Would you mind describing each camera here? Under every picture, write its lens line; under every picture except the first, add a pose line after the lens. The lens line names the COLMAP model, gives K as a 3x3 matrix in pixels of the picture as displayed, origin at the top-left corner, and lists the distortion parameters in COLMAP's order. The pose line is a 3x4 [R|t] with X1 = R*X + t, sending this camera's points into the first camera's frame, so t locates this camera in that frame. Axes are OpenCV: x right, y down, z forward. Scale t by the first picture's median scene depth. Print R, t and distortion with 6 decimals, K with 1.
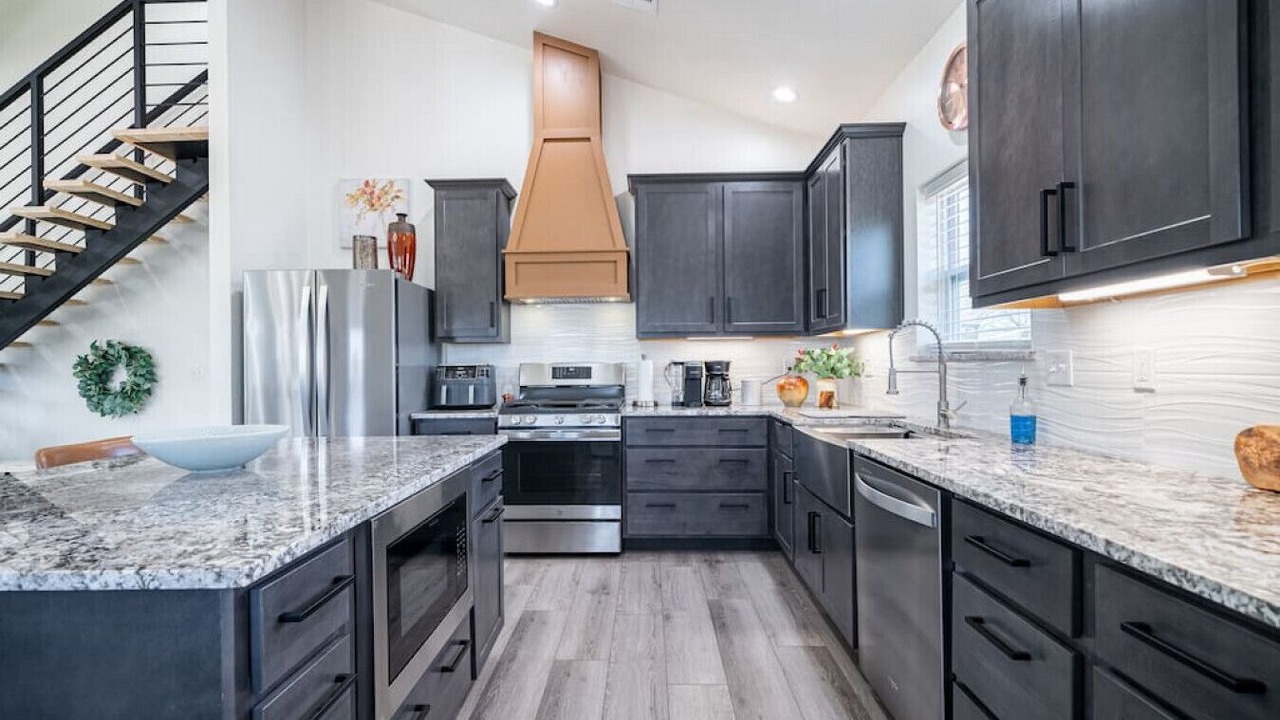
lens RADIAL K [[579.1, 0, 641.0], [0, 579.1, 368.5], [0, 0, 1]] dist [-0.000242, -0.000096]
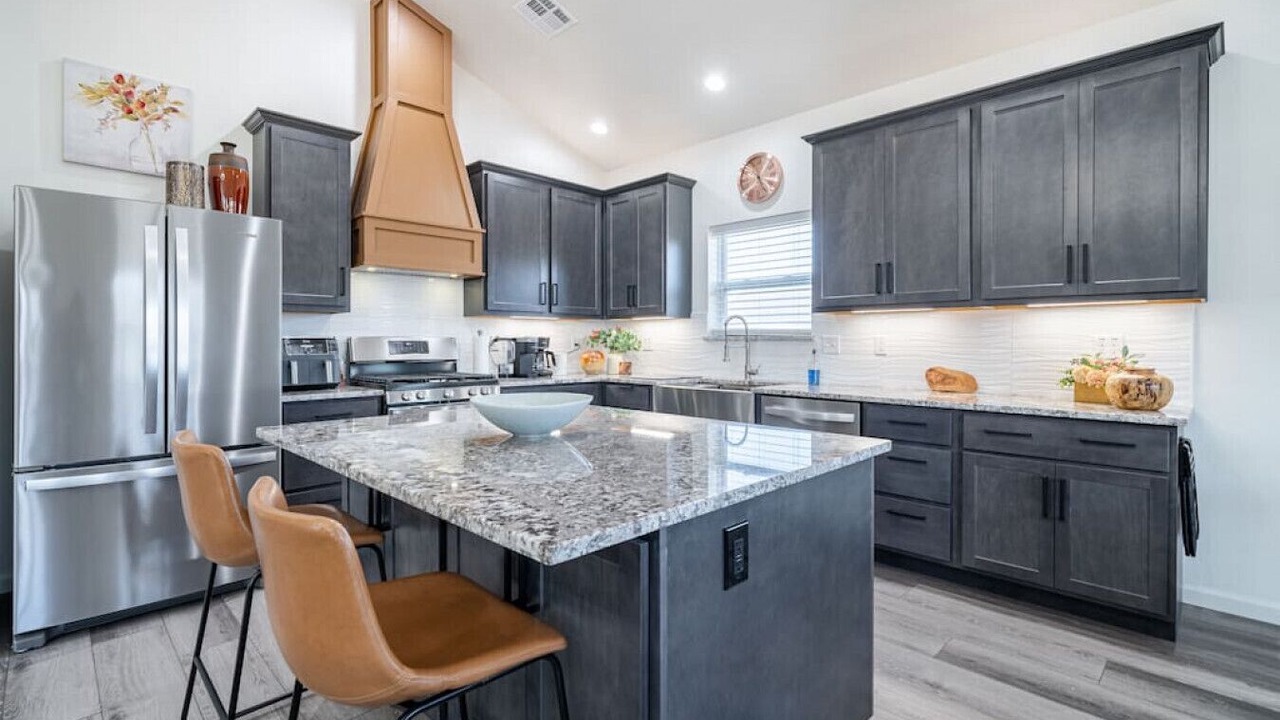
lens RADIAL K [[579.1, 0, 646.4], [0, 579.1, 347.2], [0, 0, 1]] dist [-0.000242, -0.000096]
pose [[0.687377, 0.002737, 0.726295, -0.587085], [-0.005074, 0.999987, 0.001034, 0.004422], [-0.726283, -0.004396, 0.687382, 0.050616]]
